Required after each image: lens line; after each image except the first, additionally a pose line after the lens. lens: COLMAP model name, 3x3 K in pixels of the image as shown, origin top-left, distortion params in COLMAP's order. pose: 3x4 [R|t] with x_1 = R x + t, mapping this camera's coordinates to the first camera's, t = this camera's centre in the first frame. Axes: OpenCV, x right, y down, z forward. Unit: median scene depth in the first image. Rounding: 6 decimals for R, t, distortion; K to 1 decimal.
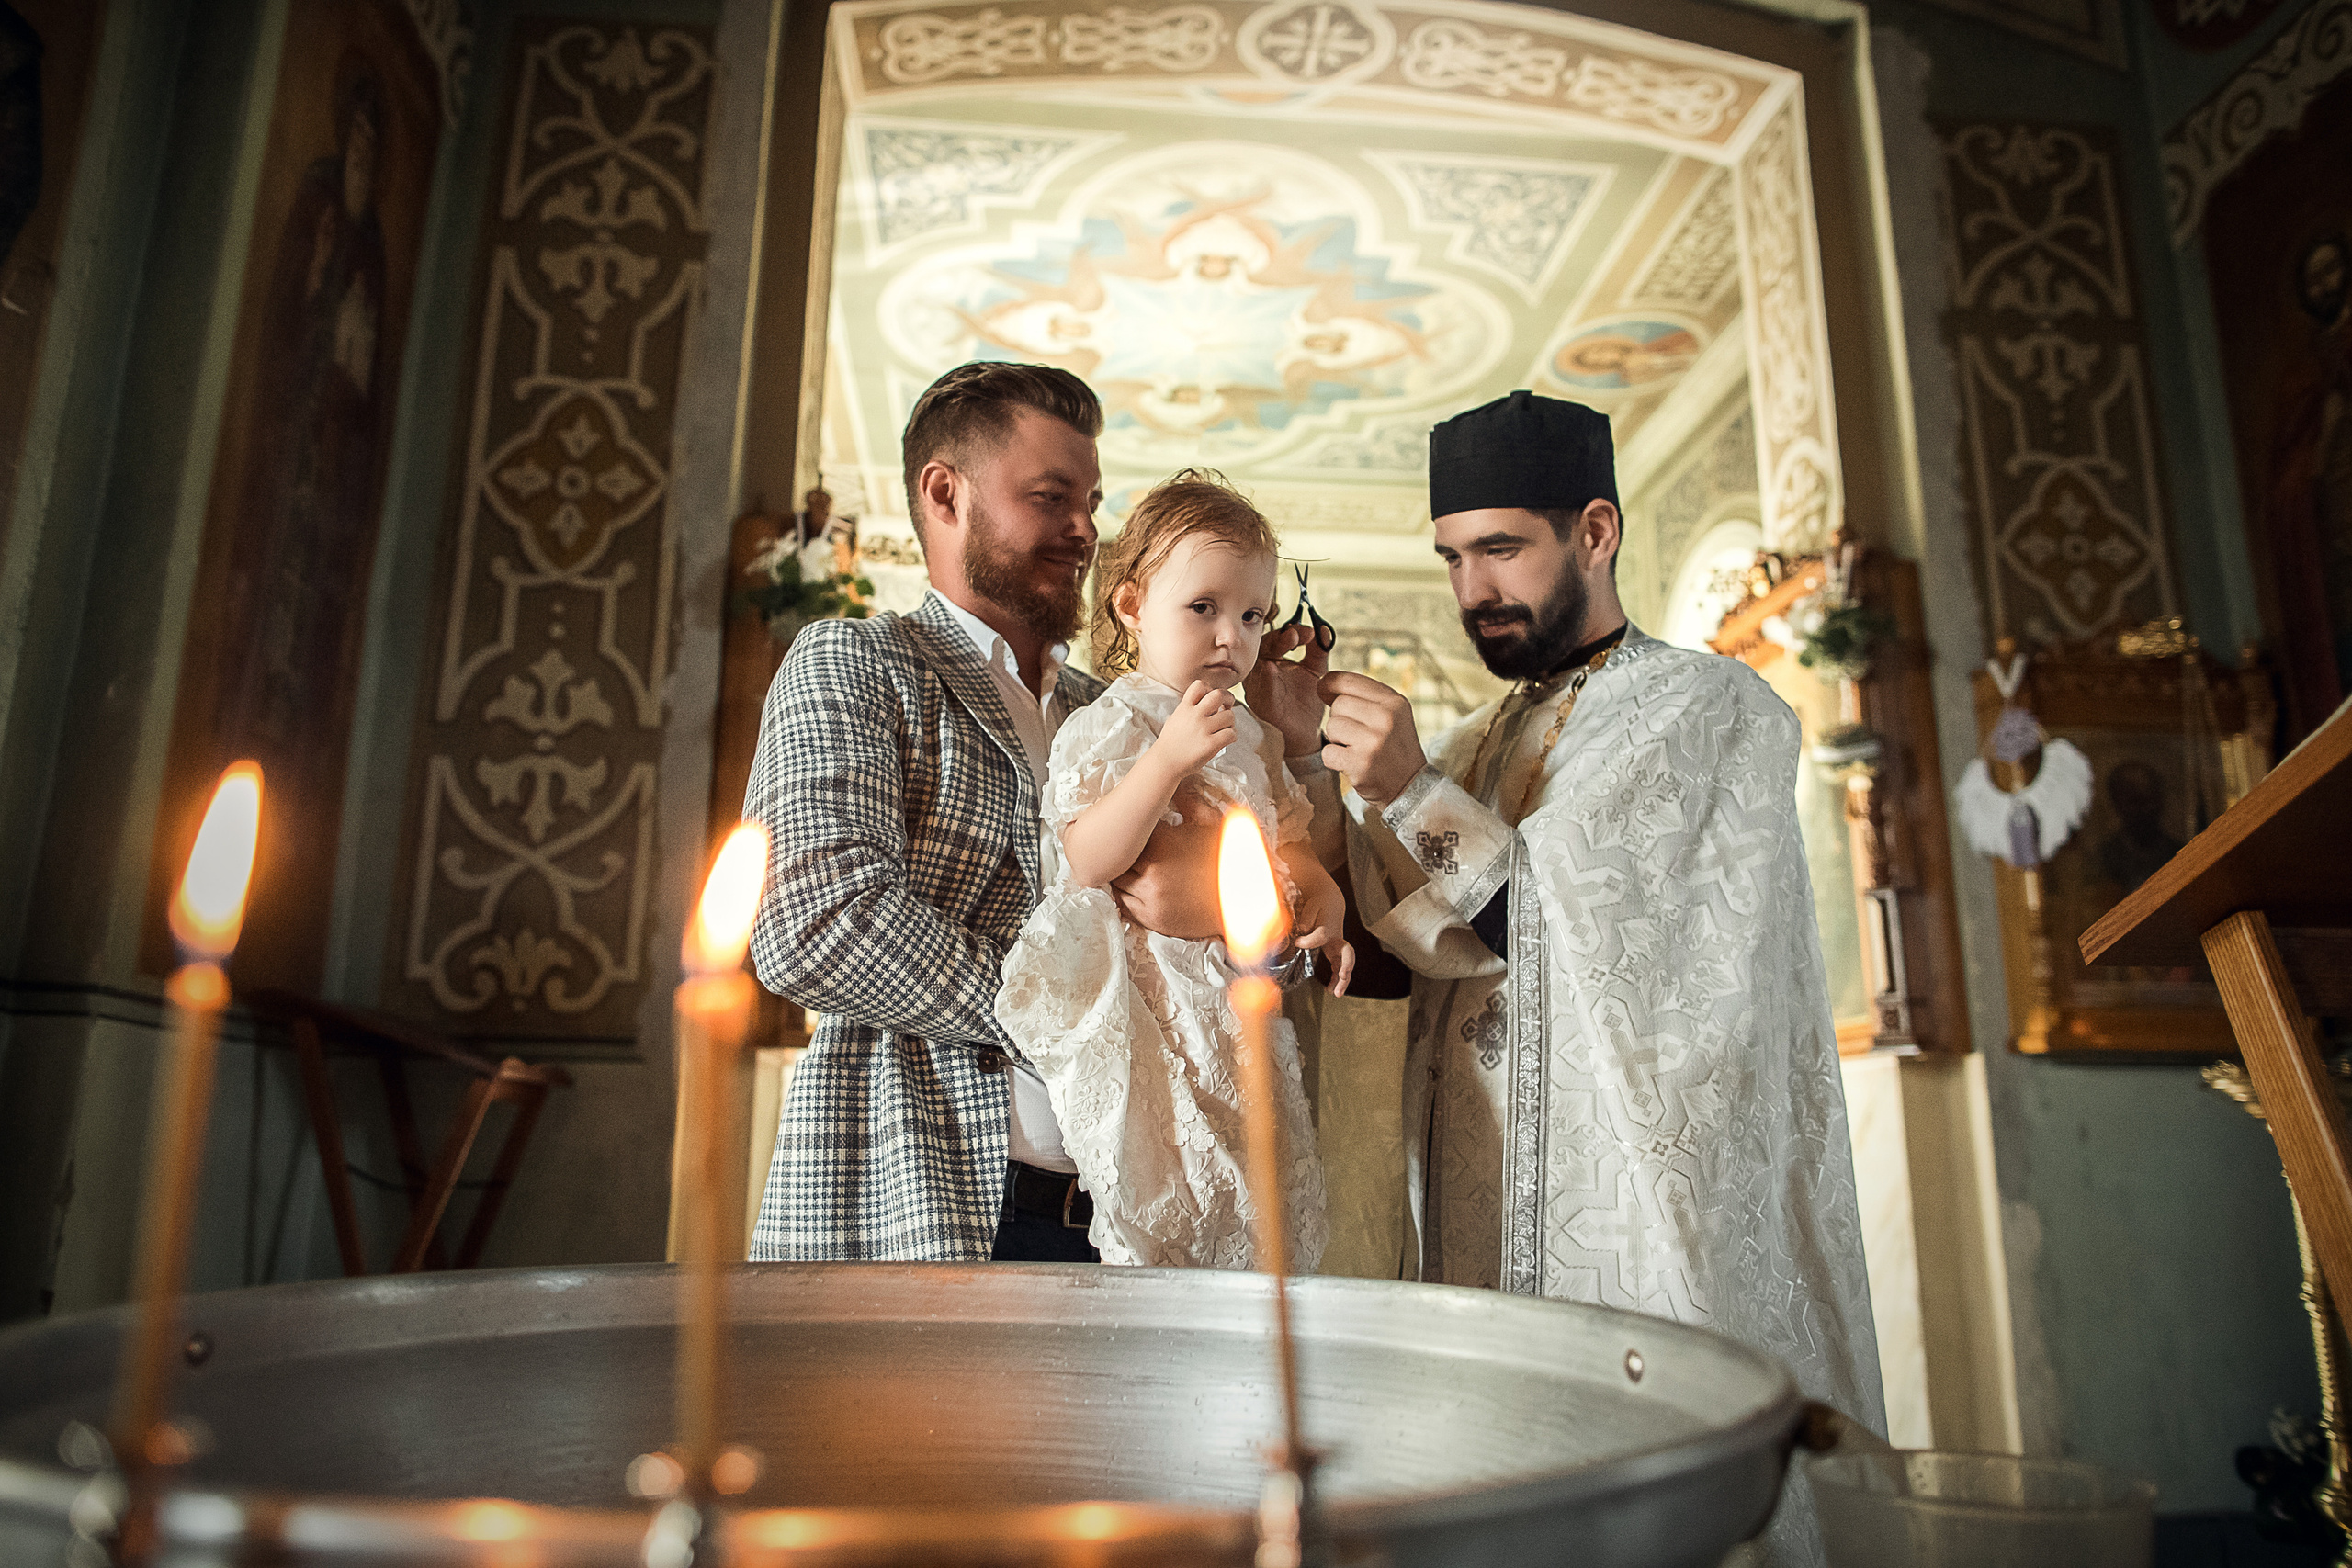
lens RADIAL K [[1603.9, 0, 1167.8], [0, 1603.9, 770.5], [0, 0, 1]] dist [-0.040437, 0.031456]
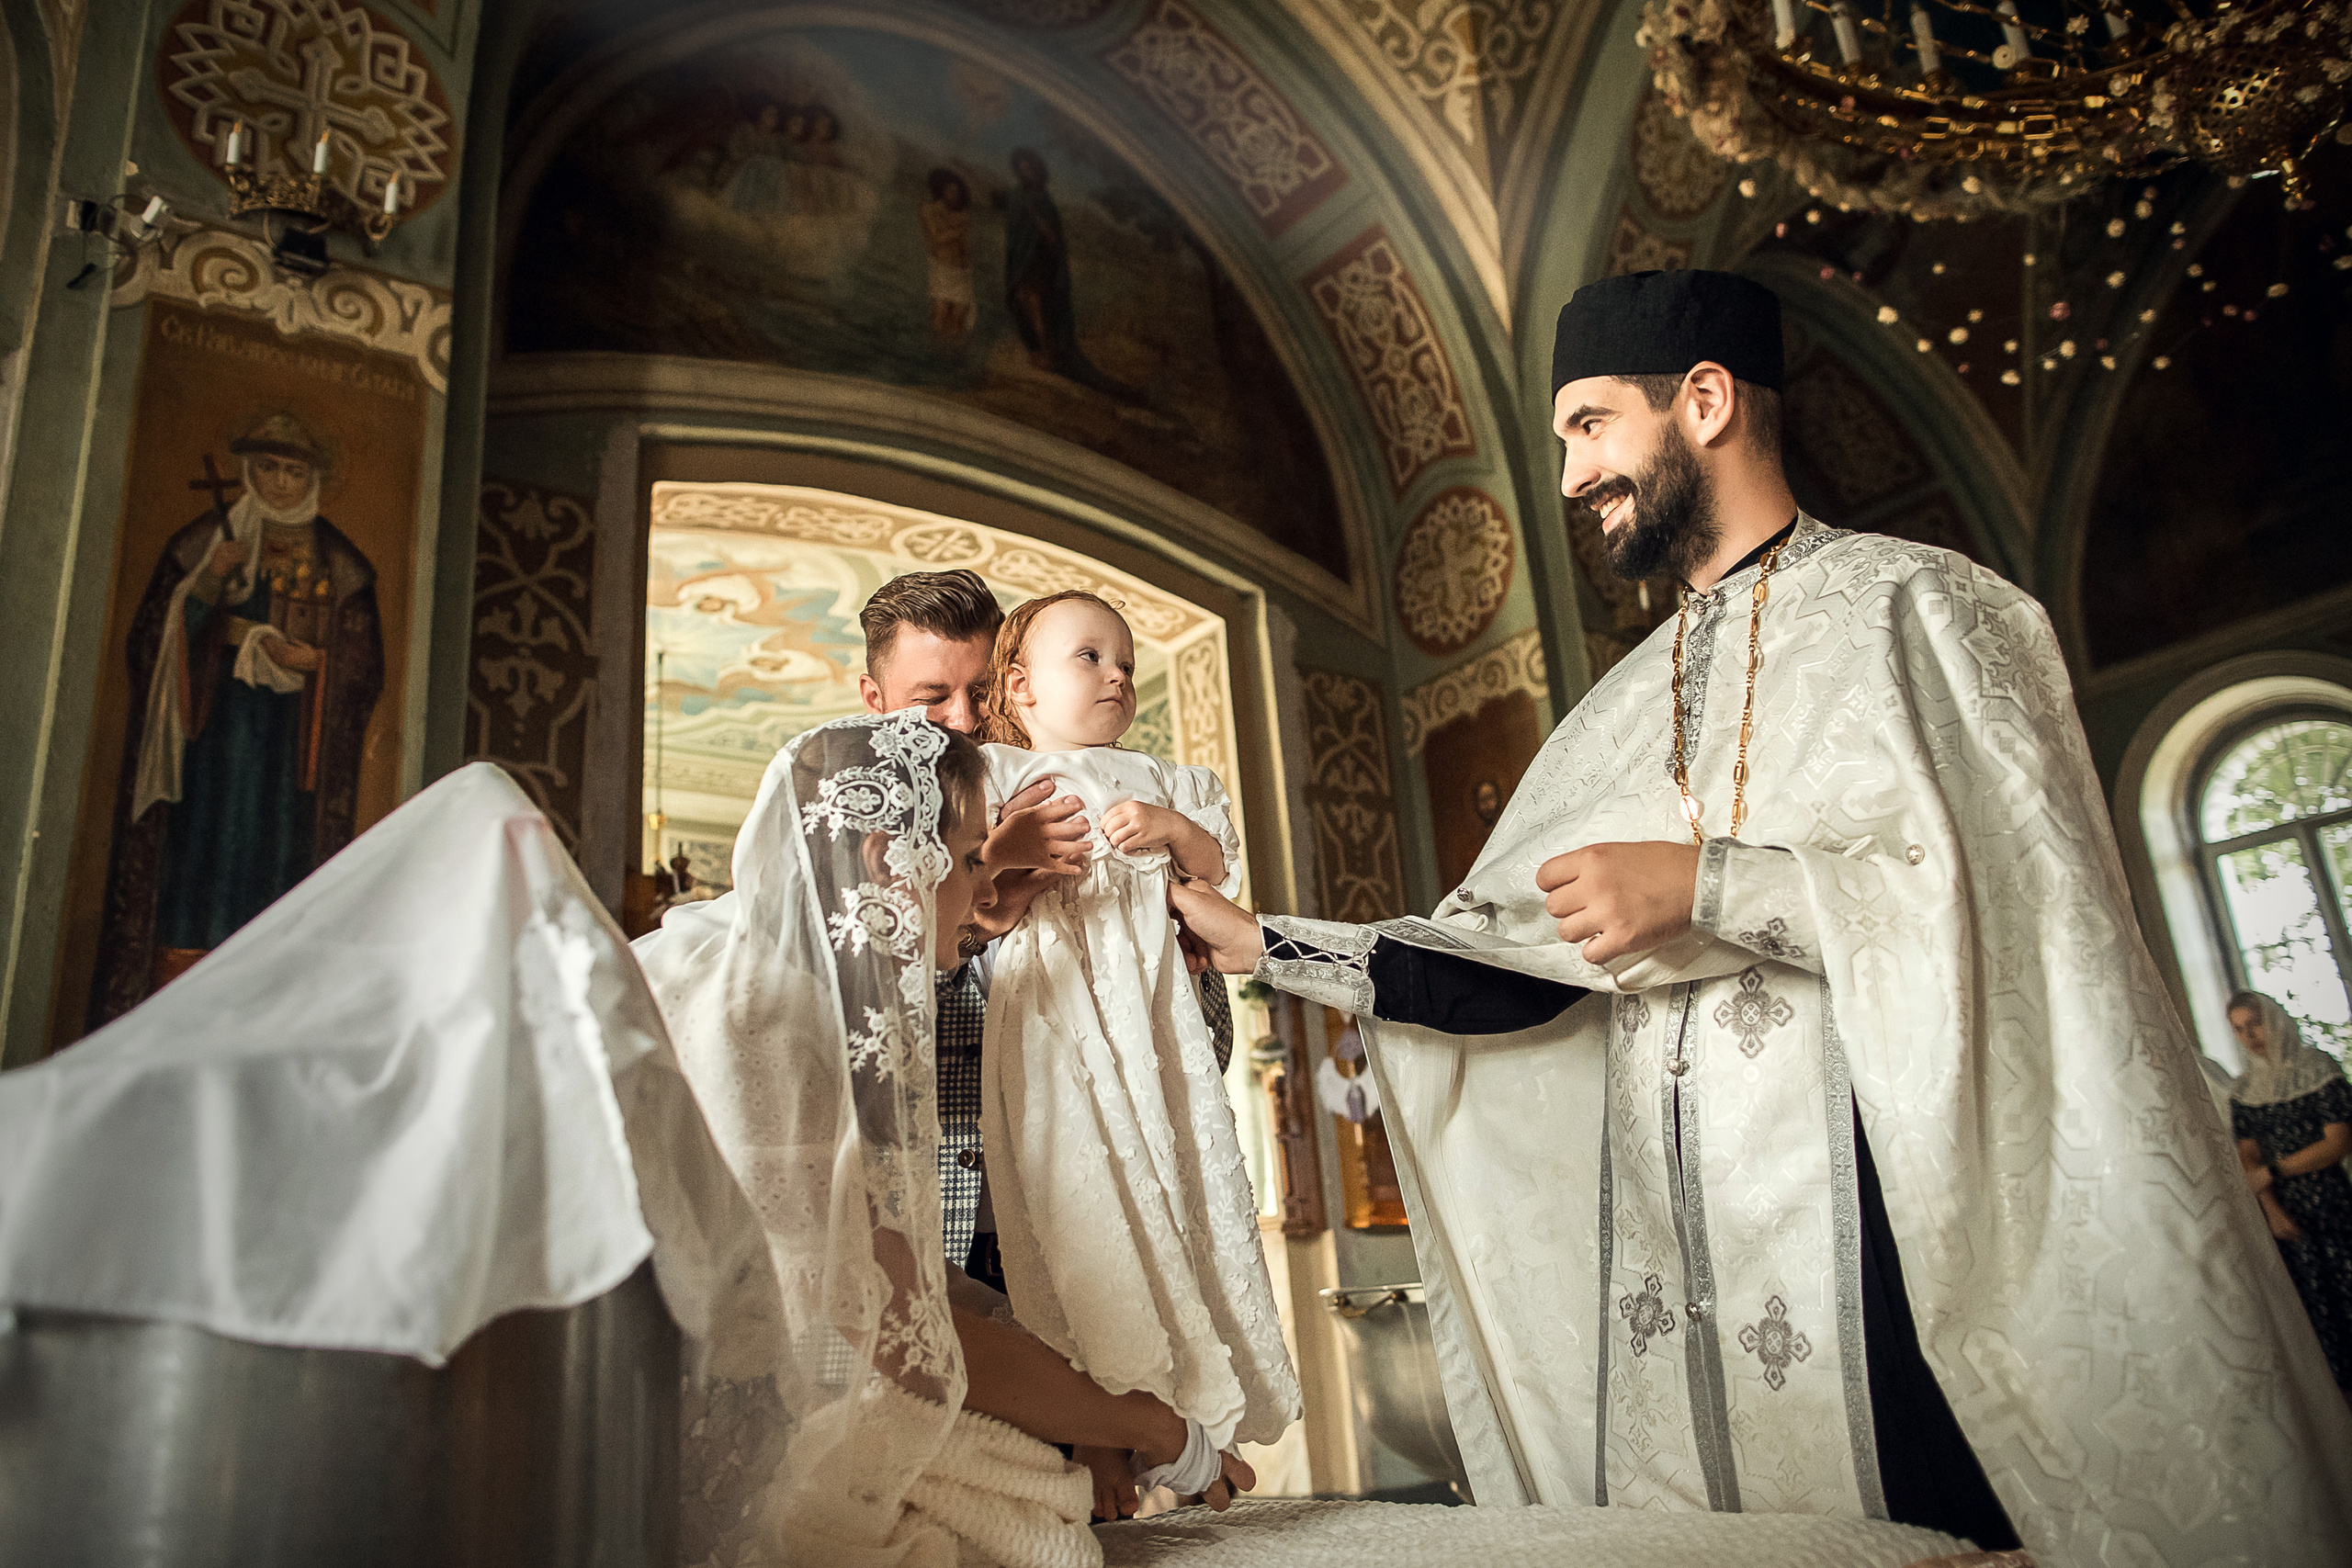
lens RADIAL K [[1603.9, 0, 1179.6], [0, 1603.9, 803.2], [0, 0, 1]] dist [-0.040437, 0.031456]
pose [[0.849259, 0.094091, 0.519524, -0.516556], [-0.040279, 0.992671, -0.113940, -0.070289], [-0.526437, 0.075839, 0.846825, -0.380055]]
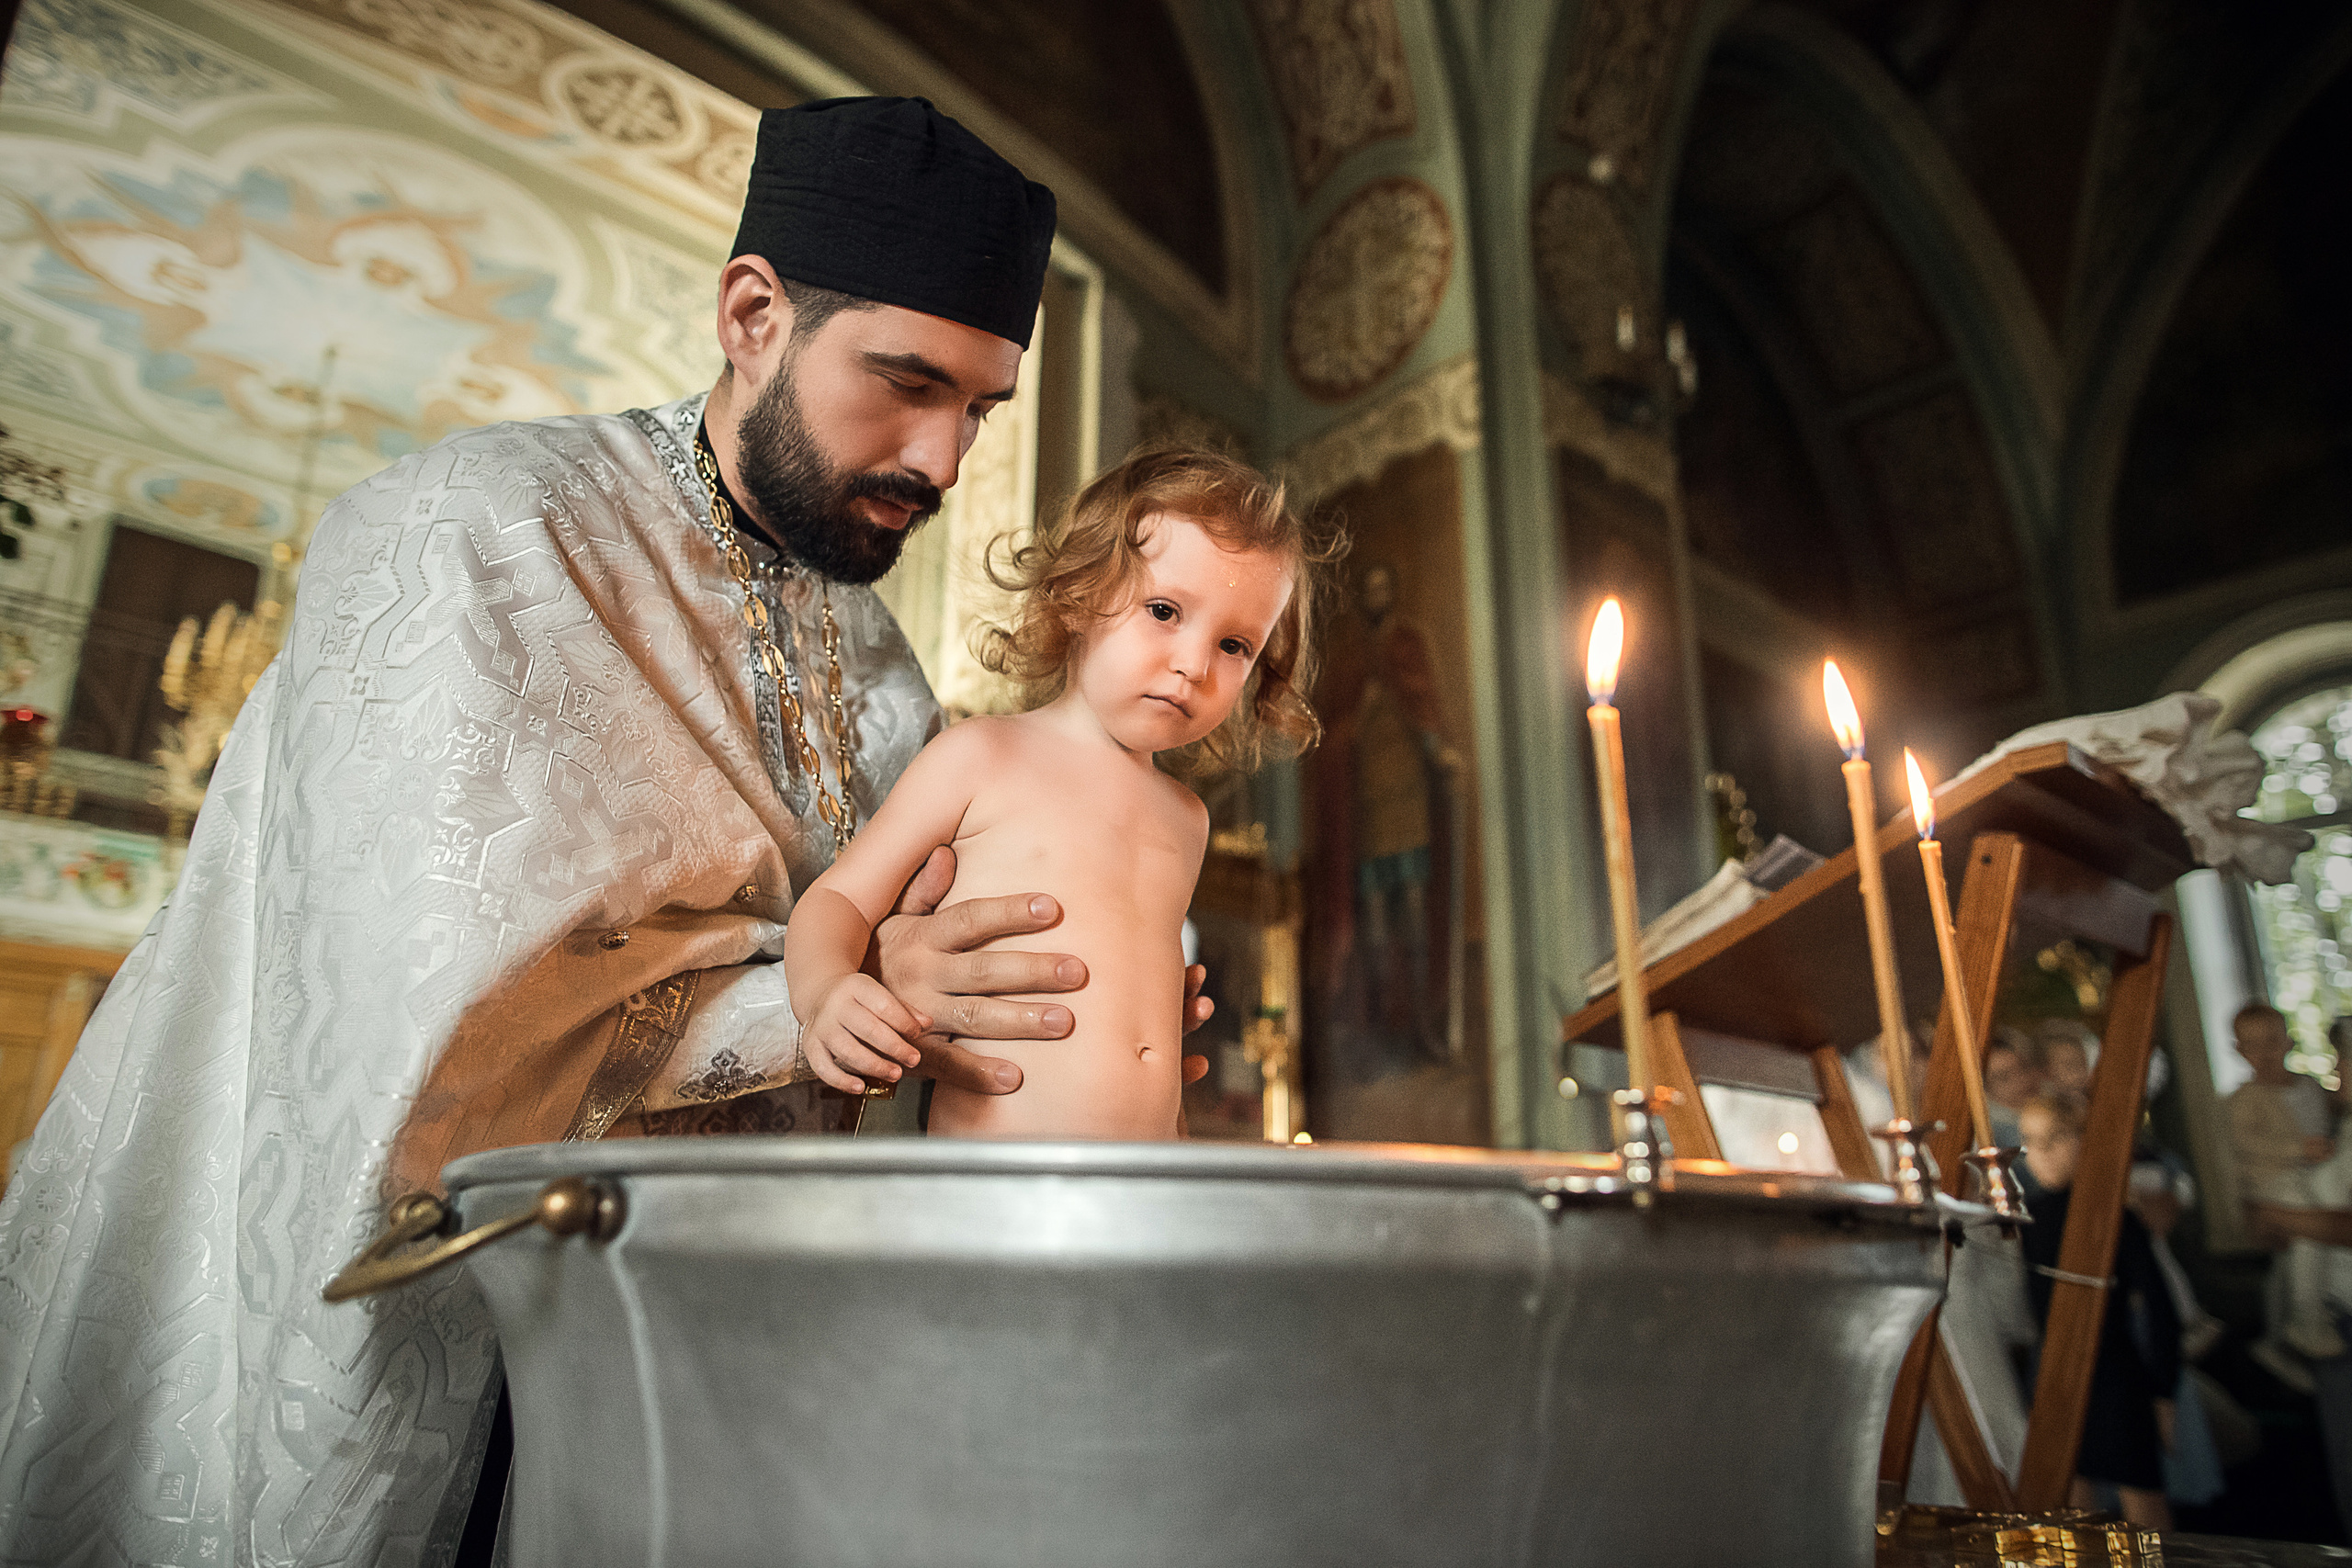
lens RADIAL K [[1603.9, 0, 1167.1], [0, 1603.9, 773.6], [0, 0, 1]] dist [-0.040437, 0.031456]
pose [[0.801927, 0.188707, 0.566836, -0.132918], [-0.144372, 0.981895, -0.122637, 0.024681], [-0.579715, 0.016511, 0.814652, 0.006830]]
